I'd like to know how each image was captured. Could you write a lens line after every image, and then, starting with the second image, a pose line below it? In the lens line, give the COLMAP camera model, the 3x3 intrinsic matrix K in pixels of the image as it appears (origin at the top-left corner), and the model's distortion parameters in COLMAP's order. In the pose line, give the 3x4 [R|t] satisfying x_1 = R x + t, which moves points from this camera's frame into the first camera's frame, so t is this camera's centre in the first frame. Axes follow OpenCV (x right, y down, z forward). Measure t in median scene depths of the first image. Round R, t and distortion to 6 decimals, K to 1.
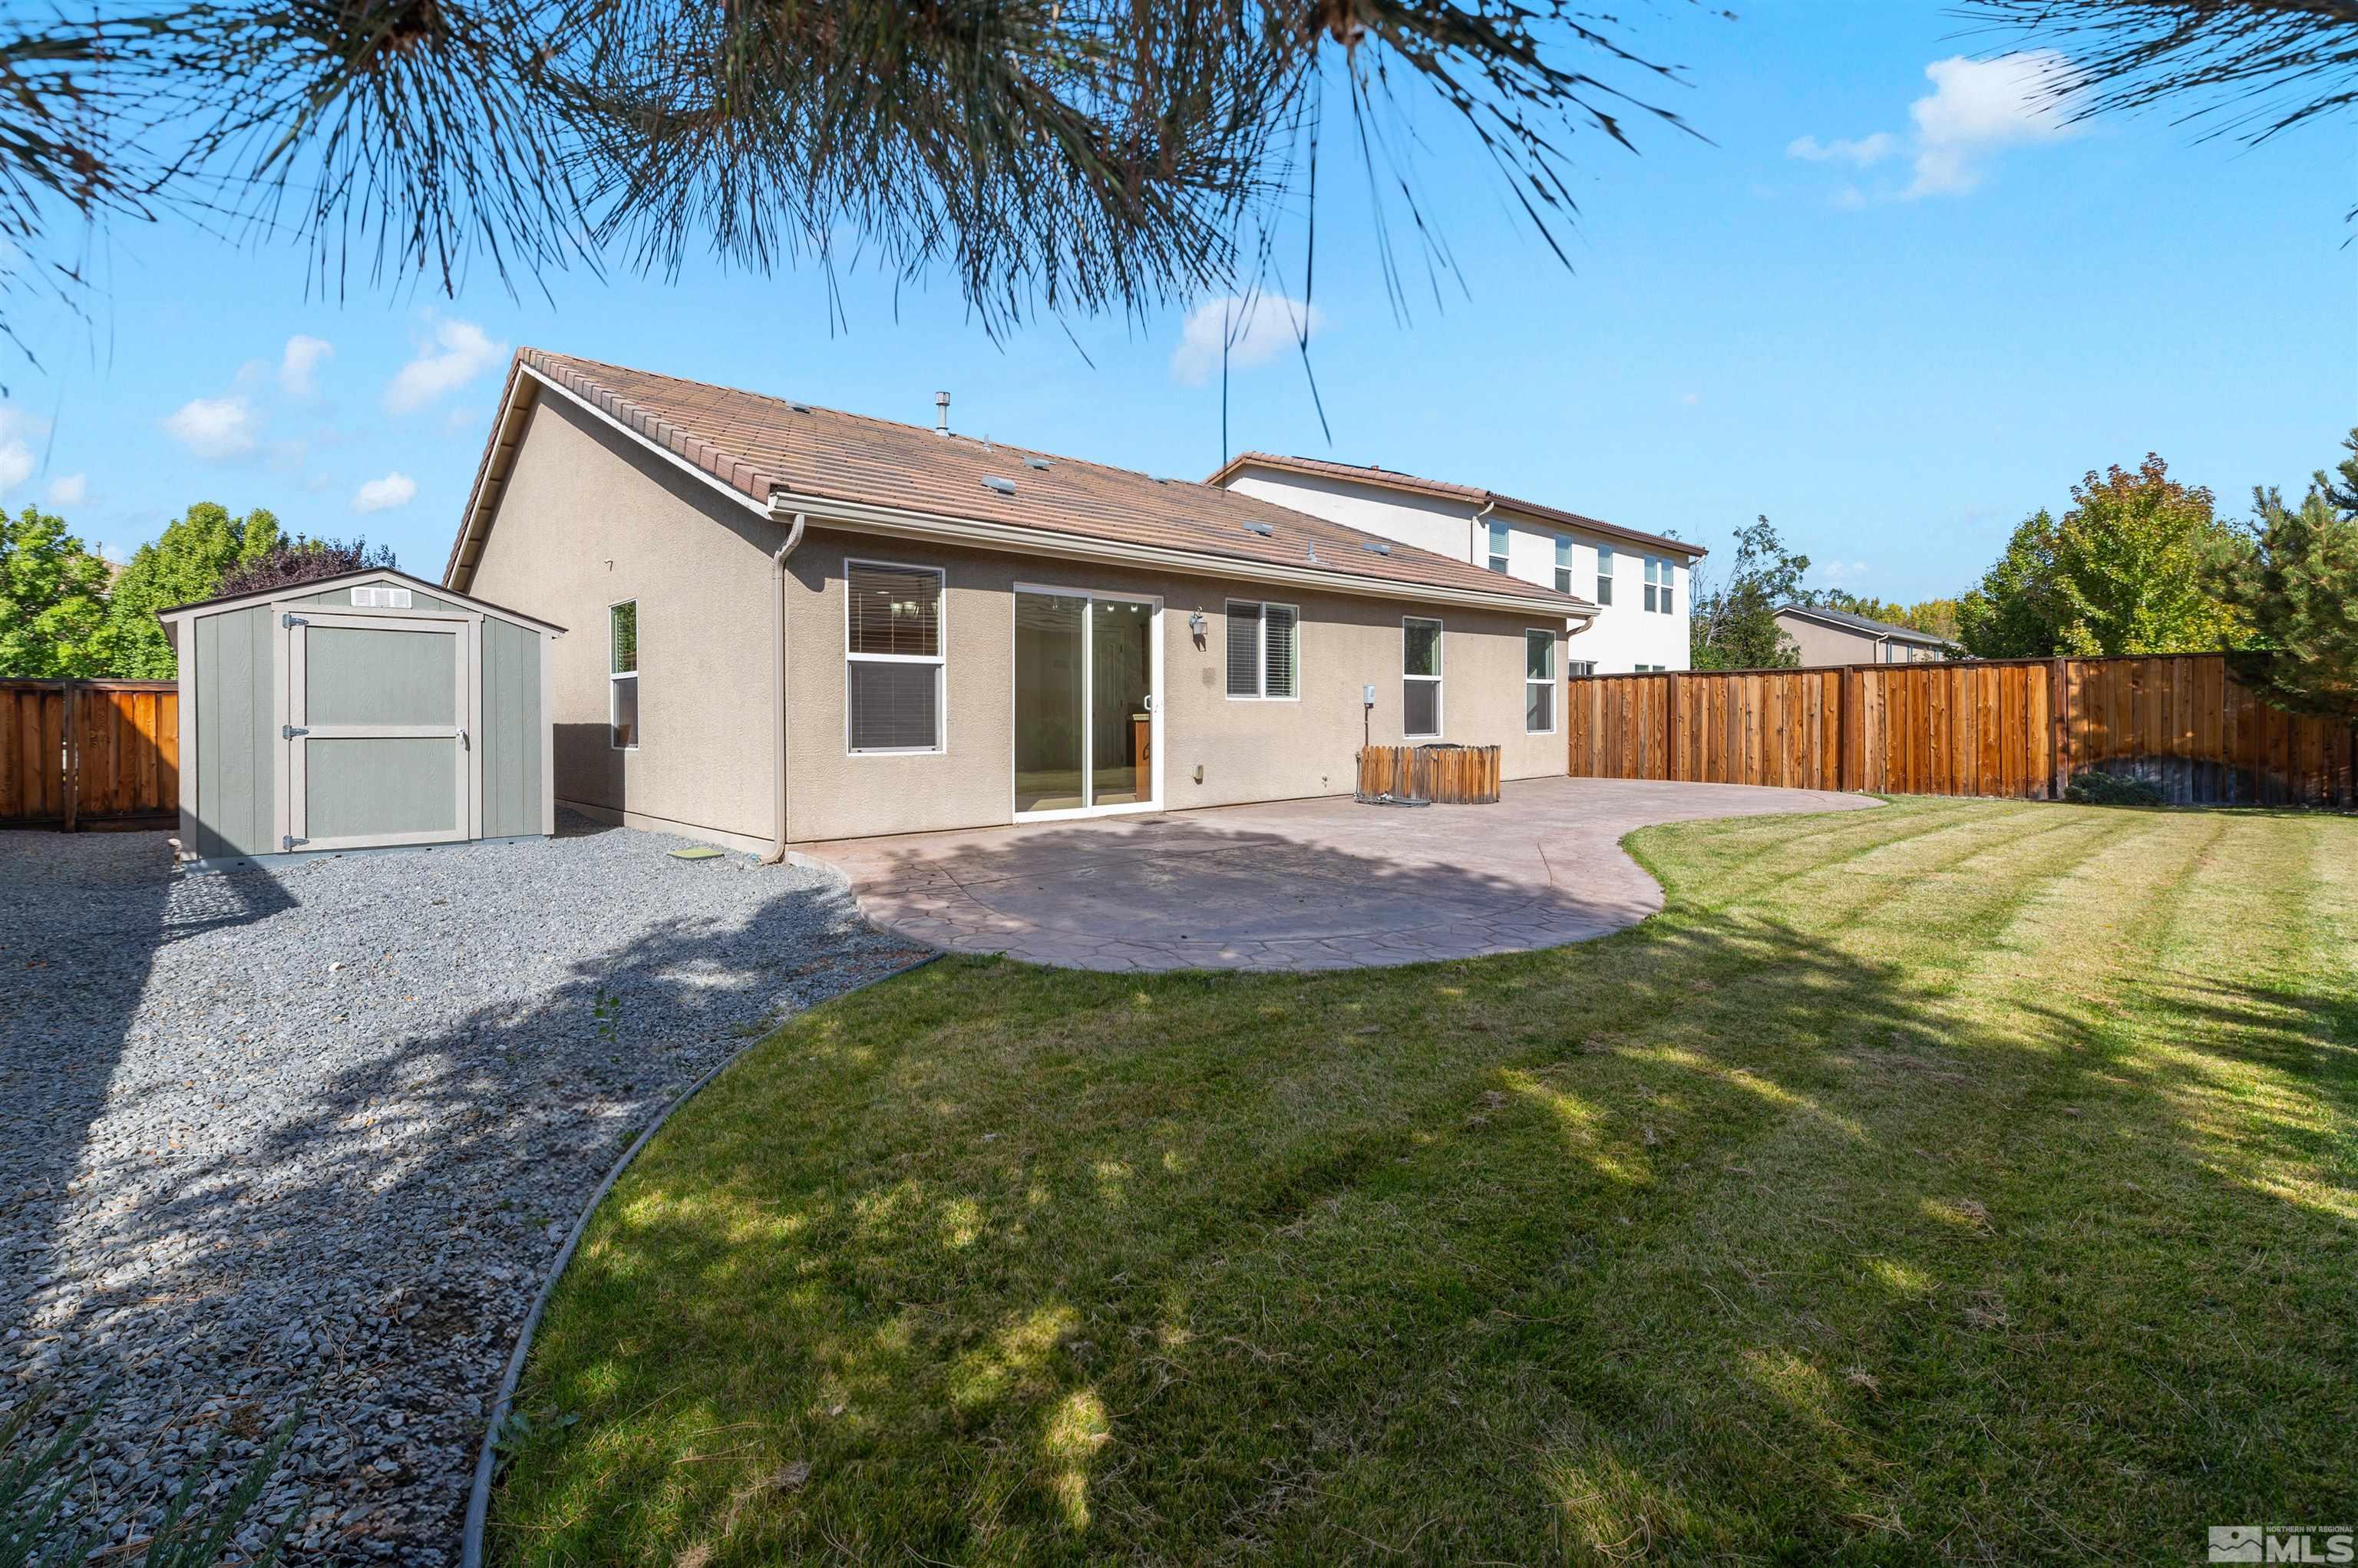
lens RADIAL K [[1066.1, 0, 1211.4], [0, 1066.1, 723.0], [0, 0, 1]] dist [-0.013187, -0.000761]
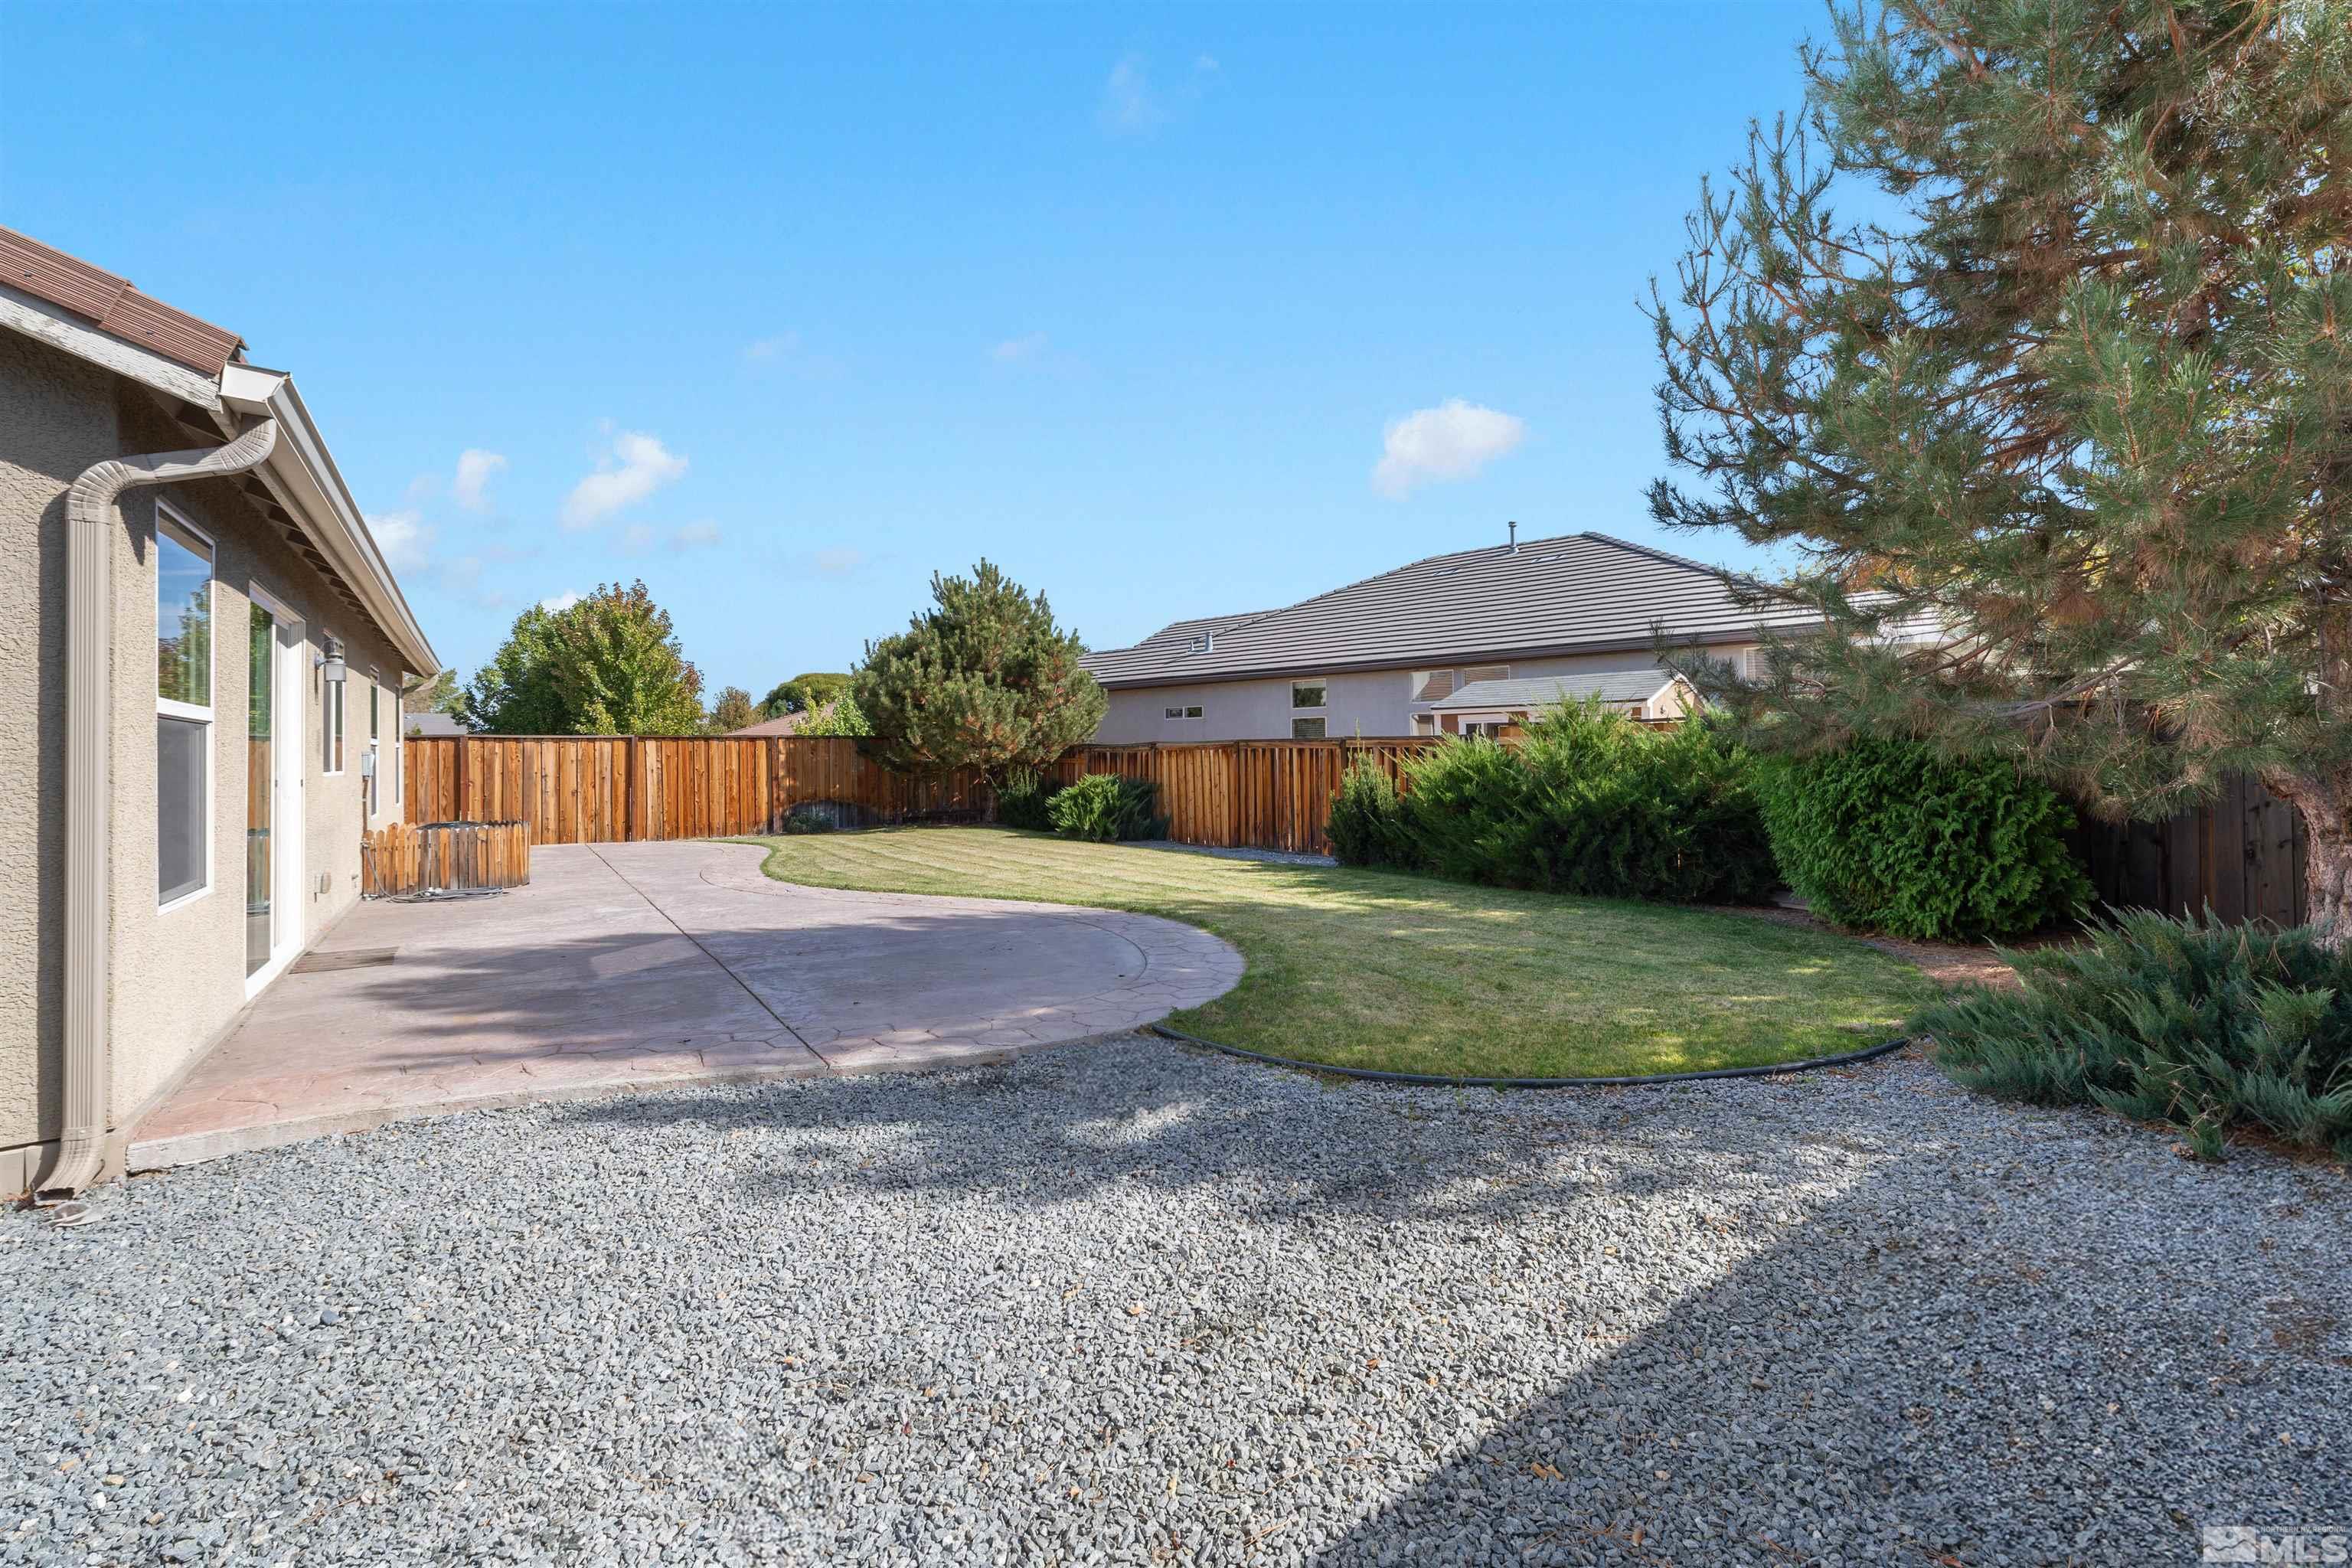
lens RADIAL K [[947.1, 0, 1175.3], [0, 947.1, 759.8], [0, 0, 1]] dist [0.003186, 0.000124]
pose [[0.115030, -0.000347, 0.993362, -0.382860], [0.014453, 0.999895, -0.001324, -0.016657], [-0.993257, 0.014510, 0.115023, 0.269233]]
